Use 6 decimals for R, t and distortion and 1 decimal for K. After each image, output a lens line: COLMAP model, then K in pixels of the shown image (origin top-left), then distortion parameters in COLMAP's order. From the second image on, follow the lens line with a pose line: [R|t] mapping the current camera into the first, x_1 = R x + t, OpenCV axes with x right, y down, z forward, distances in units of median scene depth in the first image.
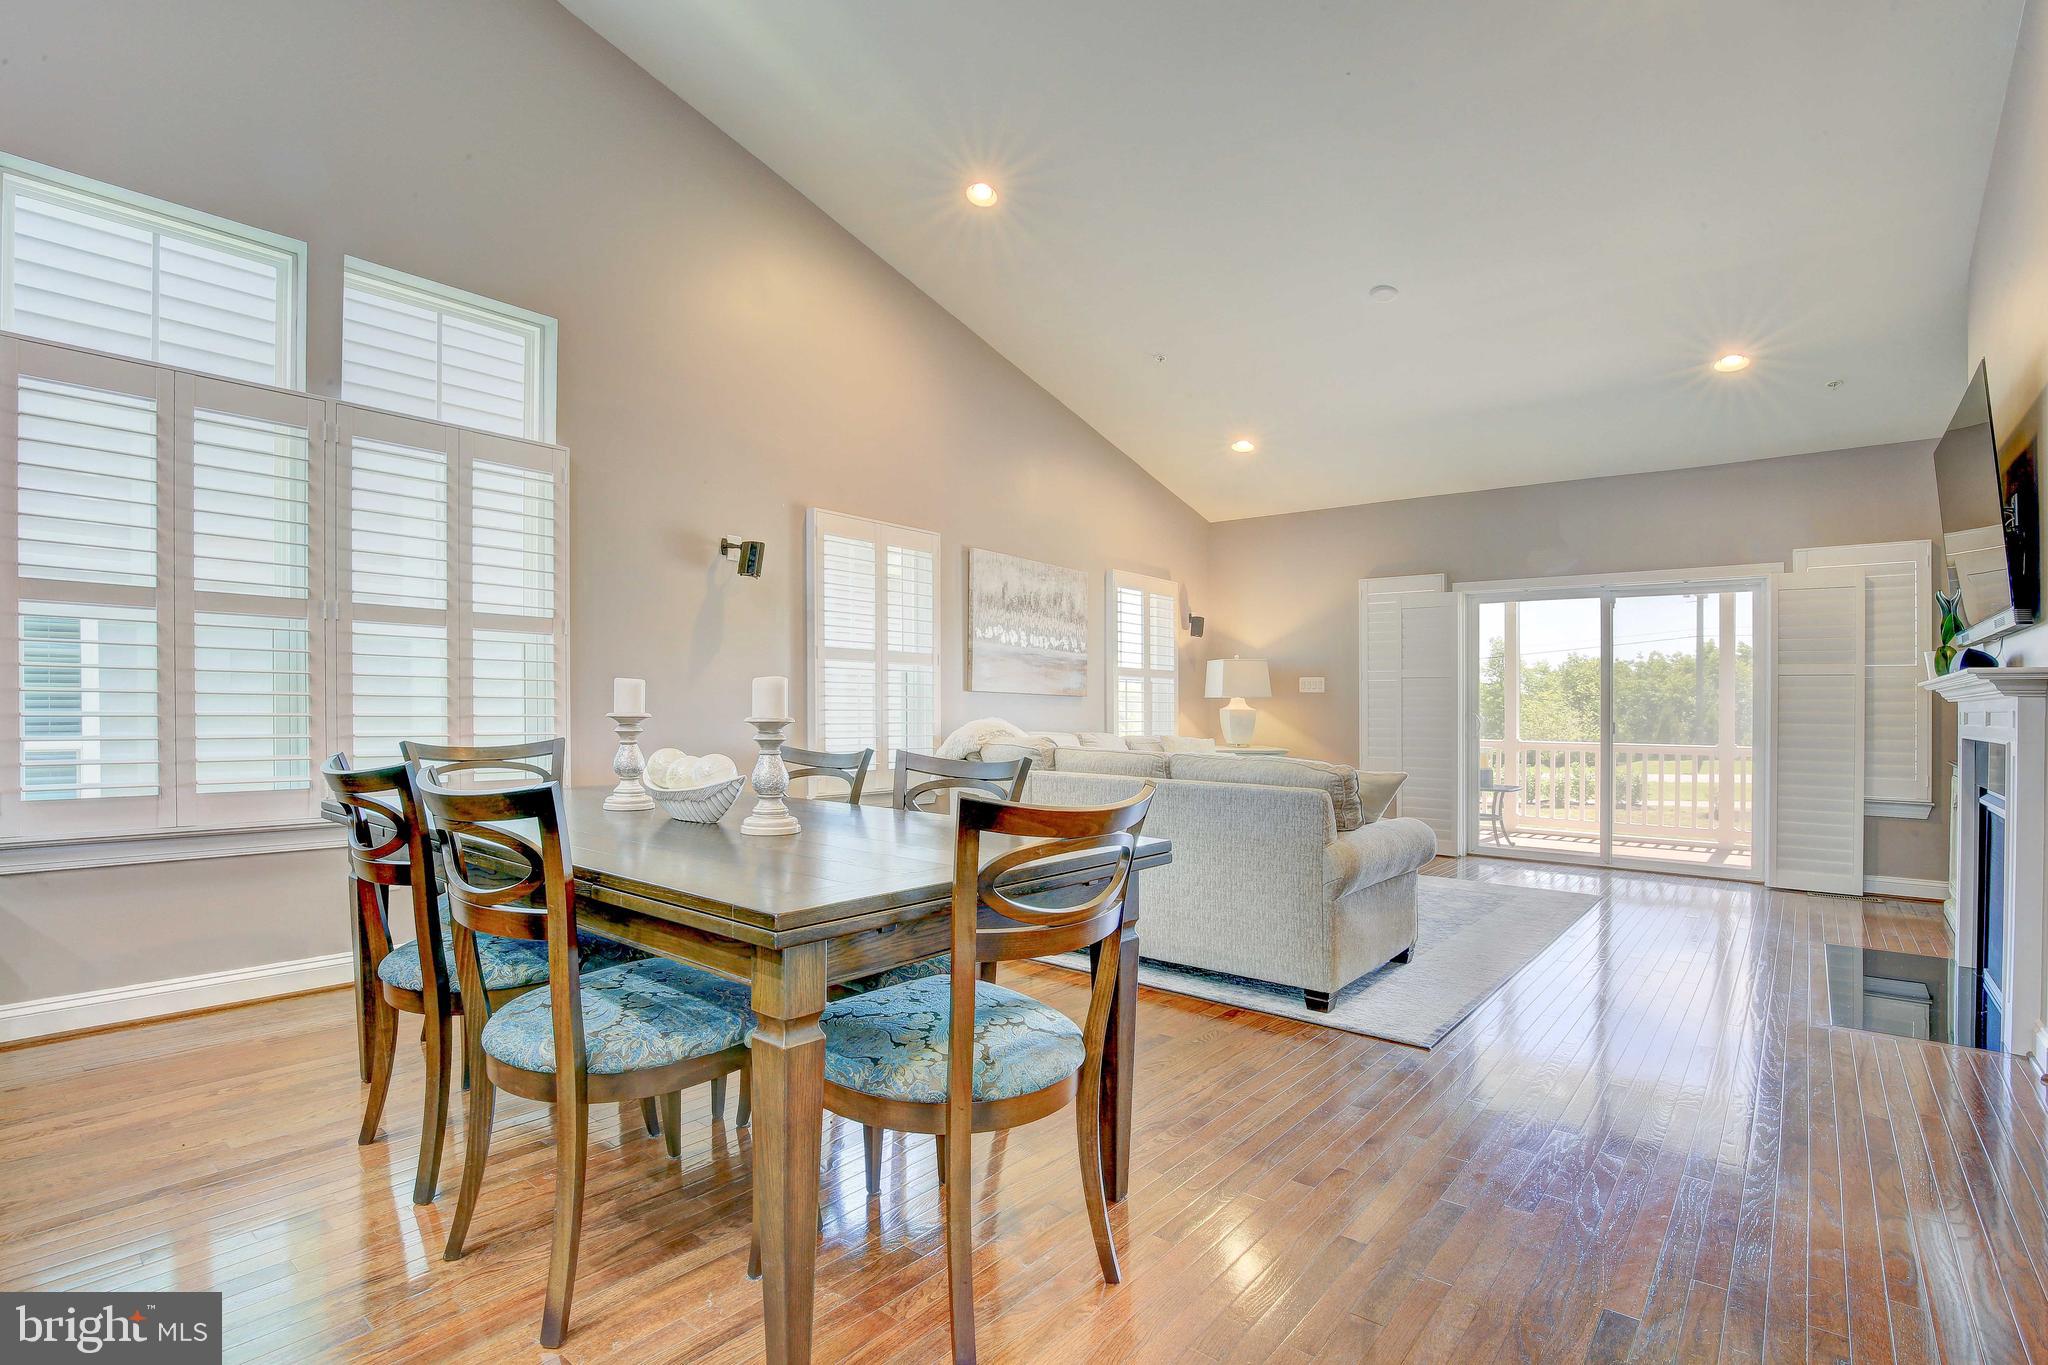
lens RADIAL K [[964.7, 0, 998.3], [0, 964.7, 689.5], [0, 0, 1]] dist [-0.025457, 0.000388]
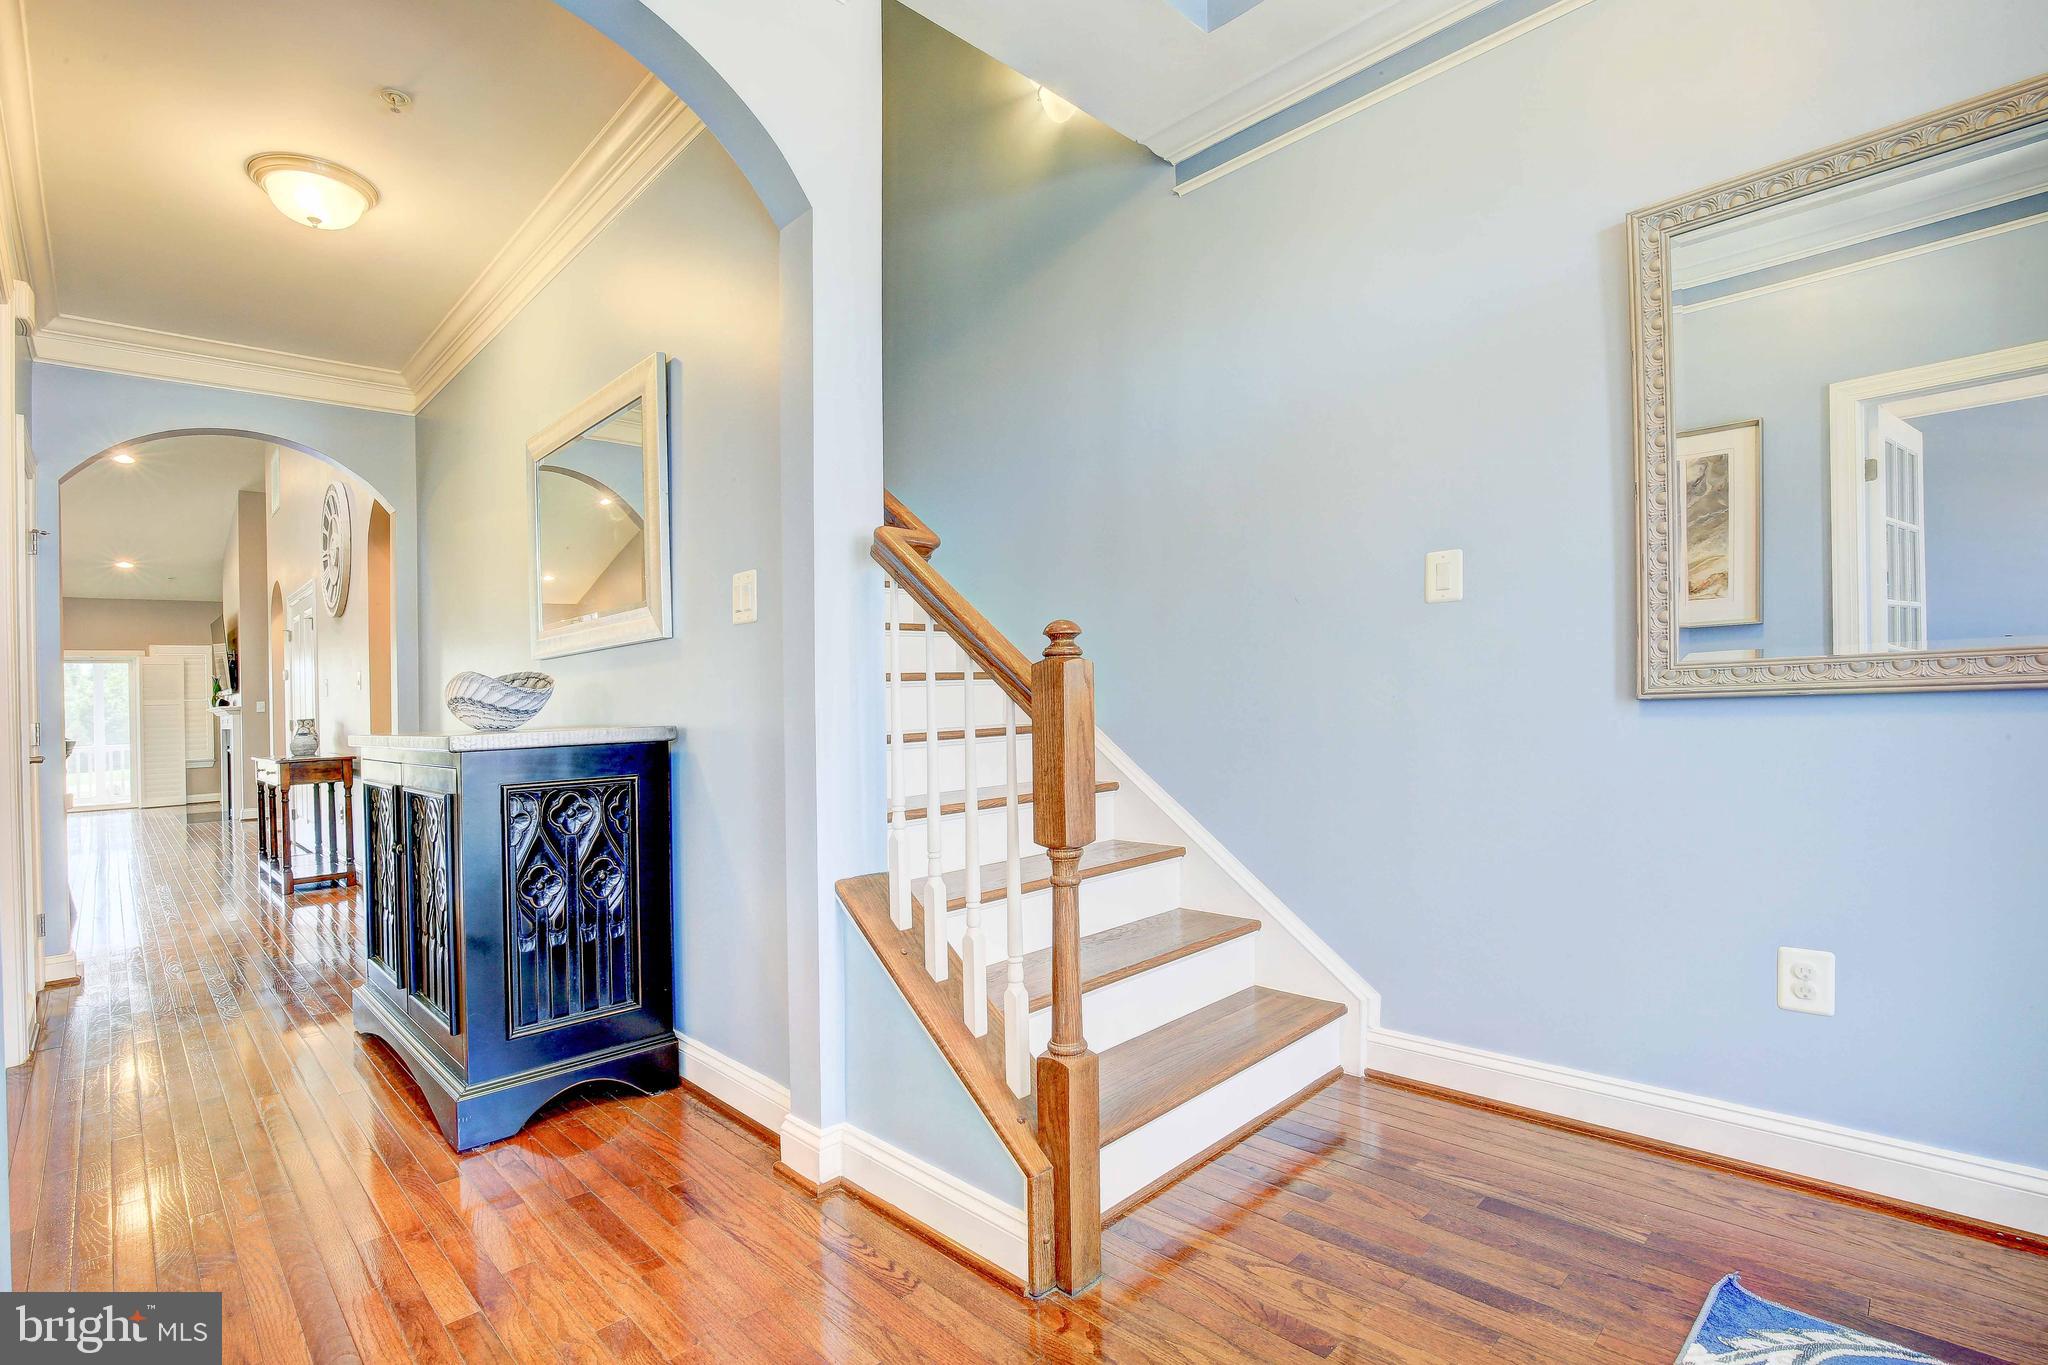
lens RADIAL K [[964.7, 0, 998.3], [0, 964.7, 689.5], [0, 0, 1]] dist [-0.025457, 0.000388]
pose [[0.112628, -0.005796, 0.993620, -1.080168], [0.025485, 0.999671, 0.002943, -0.010102], [-0.993310, 0.024991, 0.112739, -1.155338]]
